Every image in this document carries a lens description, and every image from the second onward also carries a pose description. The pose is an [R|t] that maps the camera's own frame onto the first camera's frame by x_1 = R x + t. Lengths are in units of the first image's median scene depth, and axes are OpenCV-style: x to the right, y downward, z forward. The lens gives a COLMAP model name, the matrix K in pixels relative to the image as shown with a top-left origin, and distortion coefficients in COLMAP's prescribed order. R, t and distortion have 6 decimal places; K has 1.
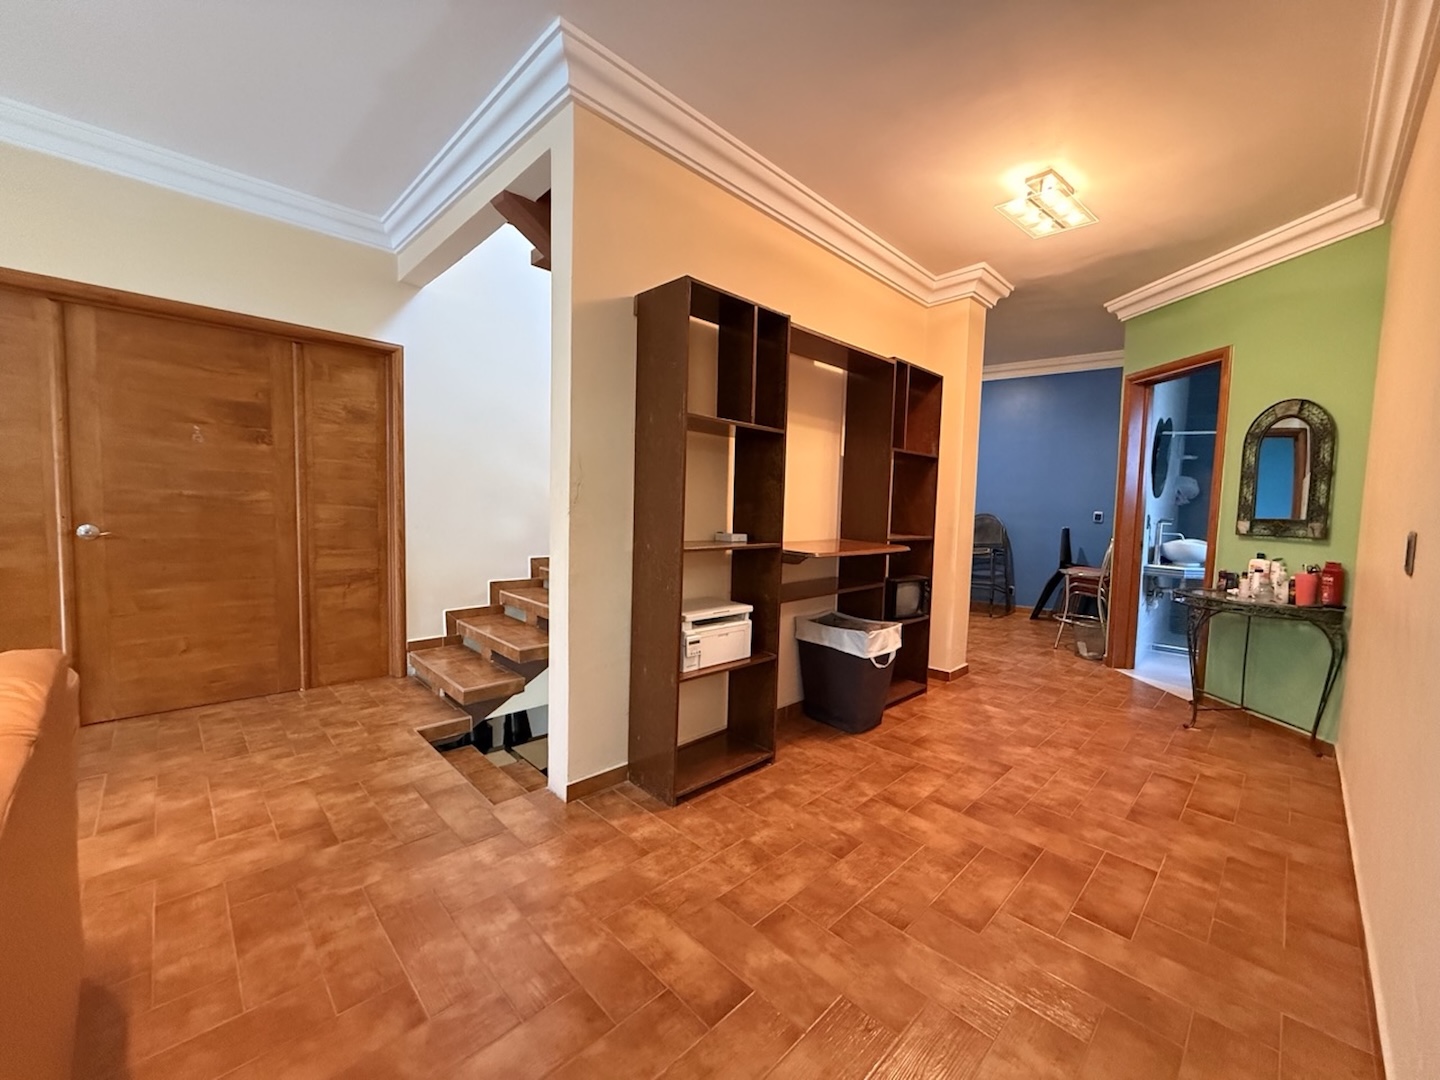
lens RADIAL K [[572.8, 0, 715.4], [0, 572.8, 537.6], [0, 0, 1]] dist [0.000310, 0.000198]
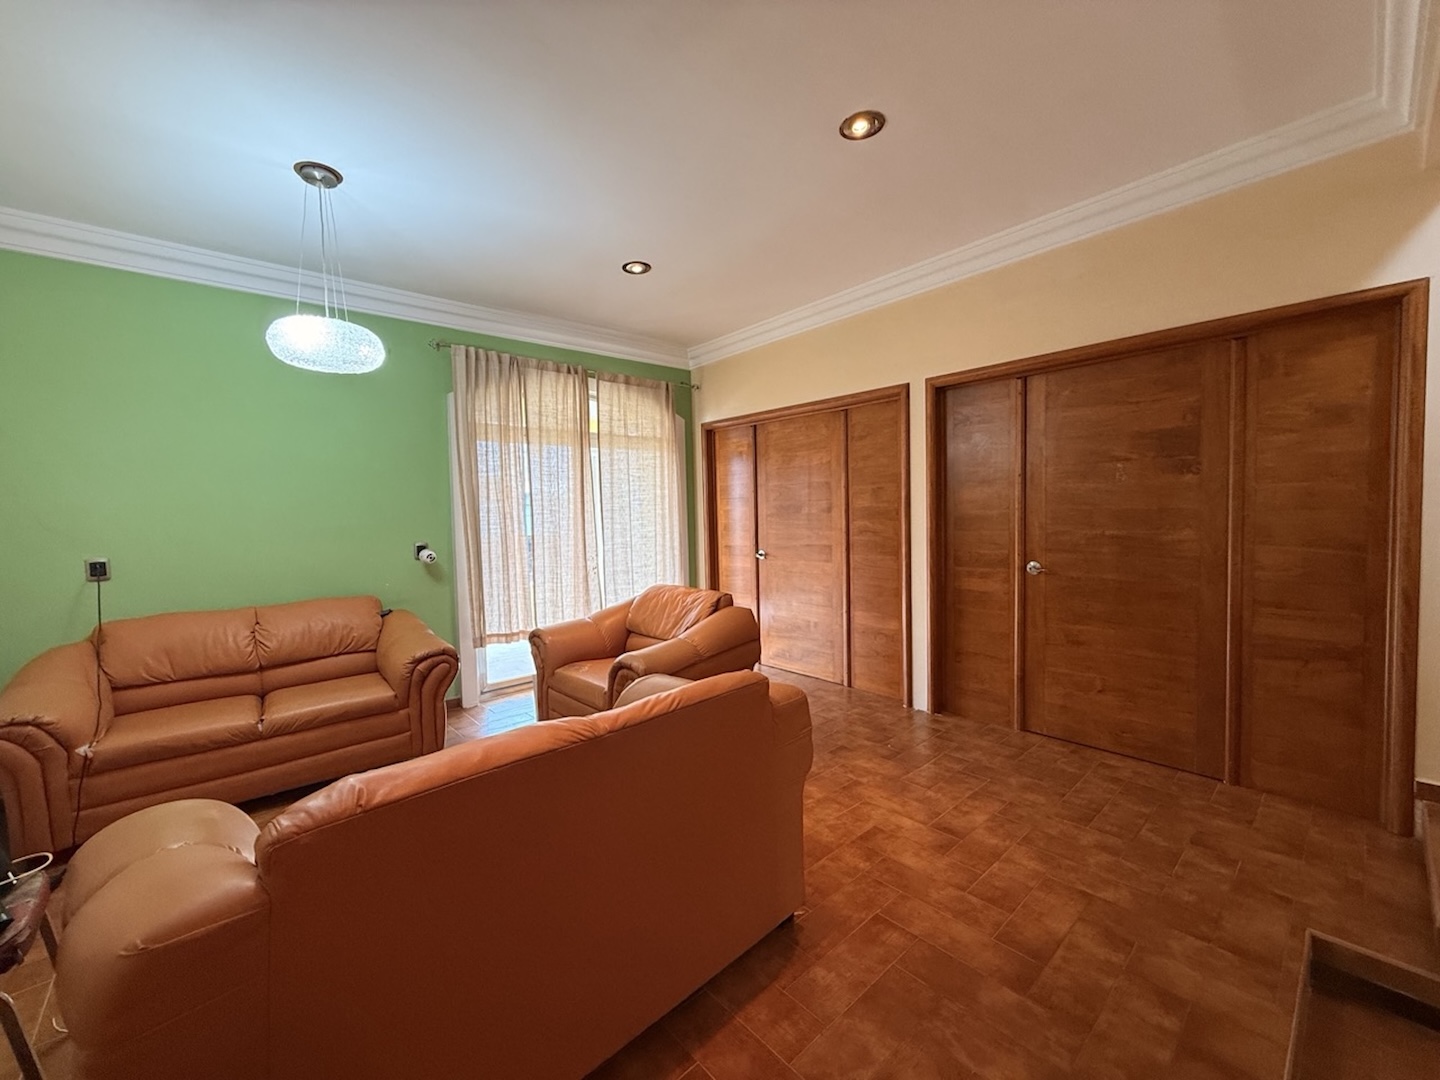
lens RADIAL K [[572.8, 0, 720.4], [0, 572.8, 537.3], [0, 0, 1]] dist [0.000310, 0.000198]
pose [[-0.037799, 0.015064, -0.999172, 0.096217], [-0.038350, 0.999128, 0.016514, -0.065793], [0.998549, 0.038943, -0.037189, 0.397691]]
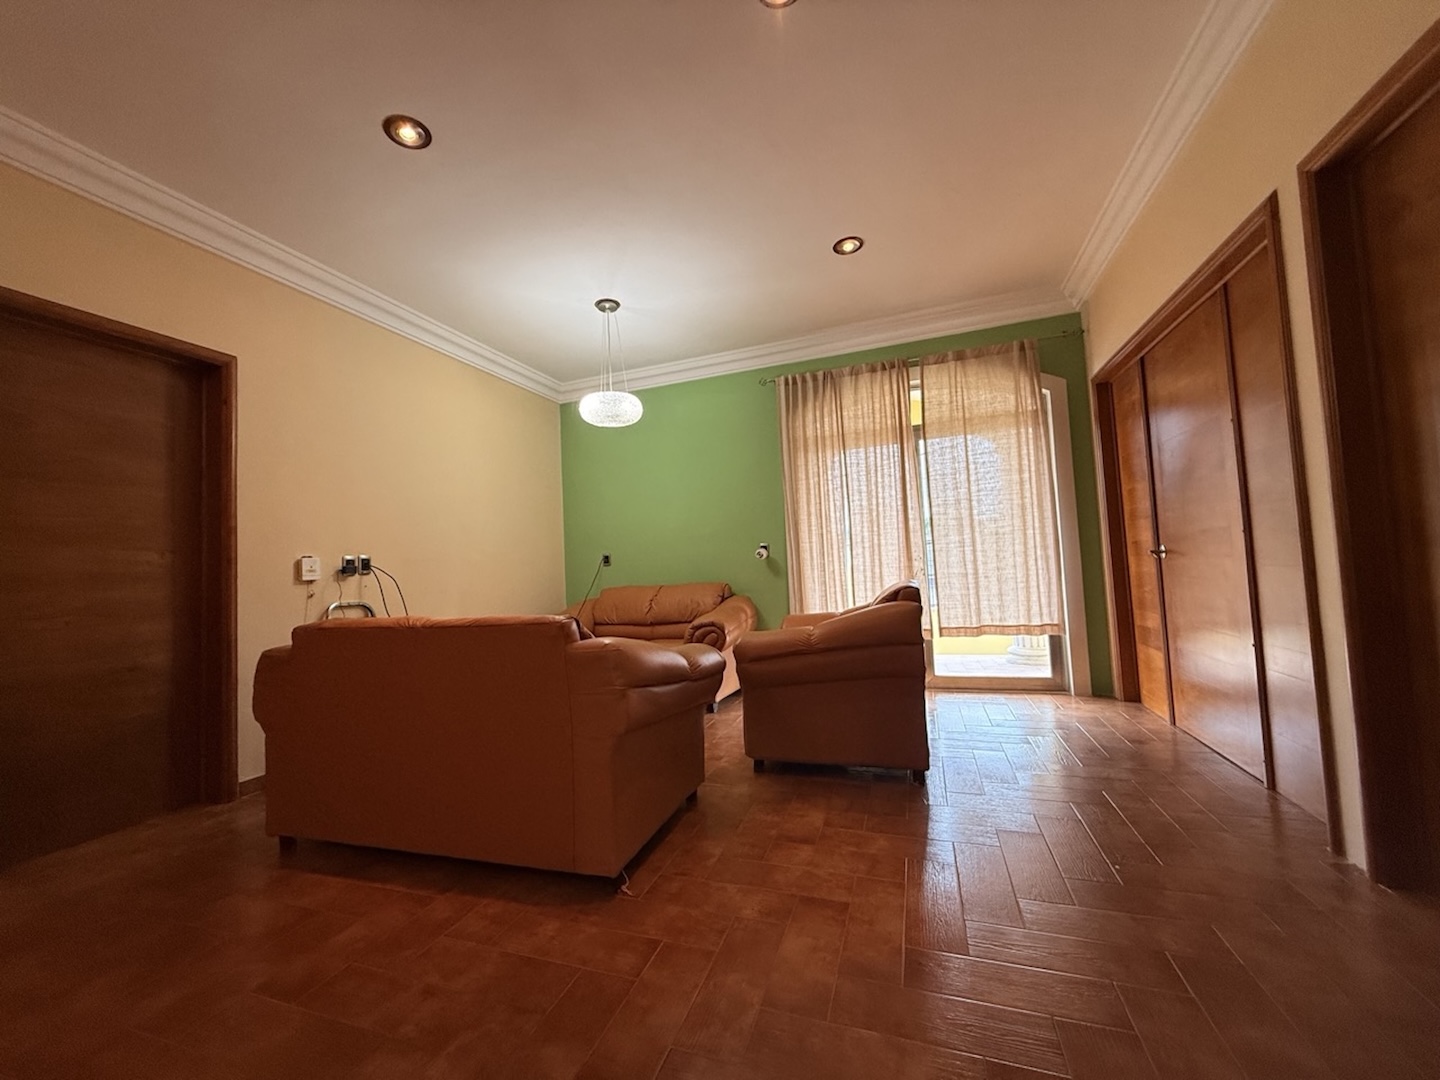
lens RADIAL K [[572.8, 0, 718.5], [0, 572.8, 535.9], [0, 0, 1]] dist [0.000310, 0.000198]
pose [[-0.894907, -0.011726, -0.446099, -0.361098], [-0.004997, 0.999855, -0.016258, 0.001161], [0.446225, -0.012320, -0.894836, 1.066921]]
